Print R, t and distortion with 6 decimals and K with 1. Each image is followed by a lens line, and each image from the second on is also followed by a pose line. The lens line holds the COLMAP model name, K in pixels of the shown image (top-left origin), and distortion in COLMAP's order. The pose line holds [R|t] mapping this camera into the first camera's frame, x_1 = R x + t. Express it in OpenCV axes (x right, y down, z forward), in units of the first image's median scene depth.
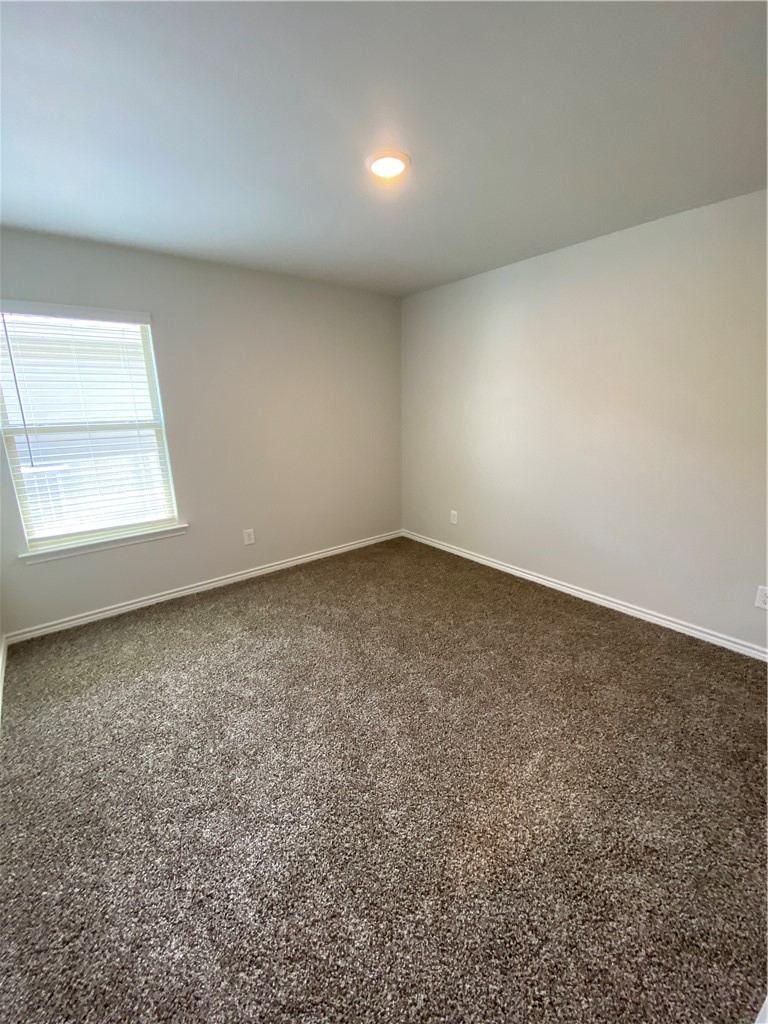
lens RADIAL K [[418.2, 0, 384.0], [0, 418.2, 512.0], [0, 0, 1]] dist [0.001056, -0.013628]
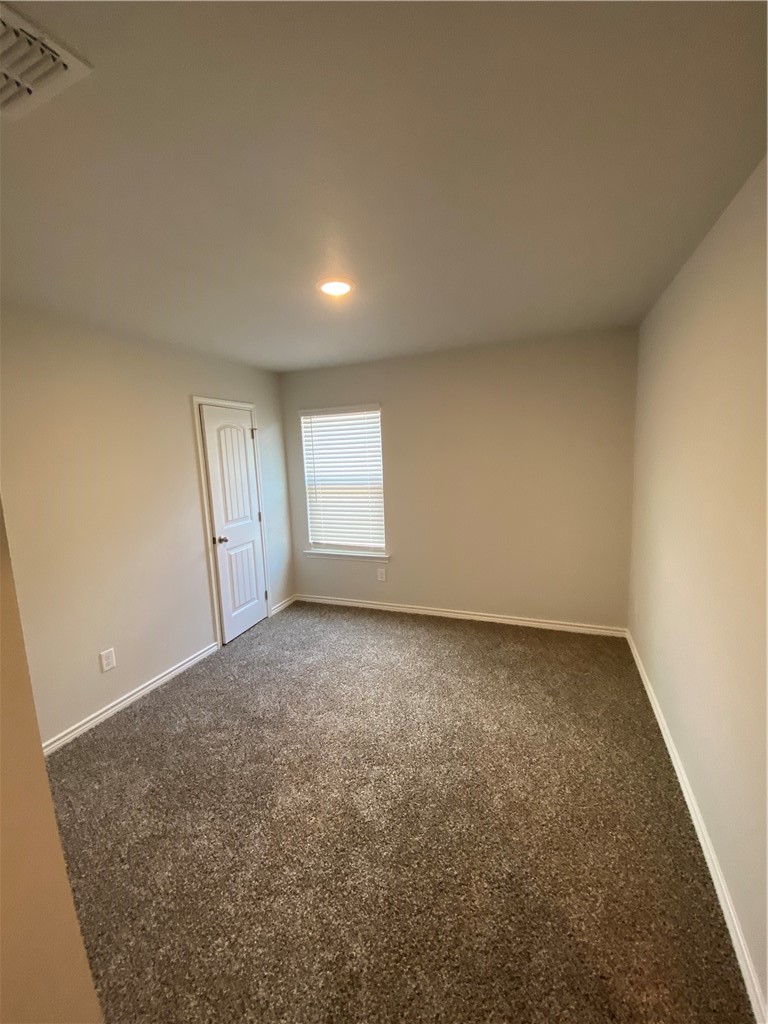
lens RADIAL K [[415.1, 0, 382.4], [0, 415.1, 511.2], [0, 0, 1]] dist [0.018279, -0.020277]
pose [[0.468845, 0.122864, -0.874693, 1.519273], [-0.188636, 0.981360, 0.036736, -0.358714], [0.862902, 0.147776, 0.483283, 0.801175]]
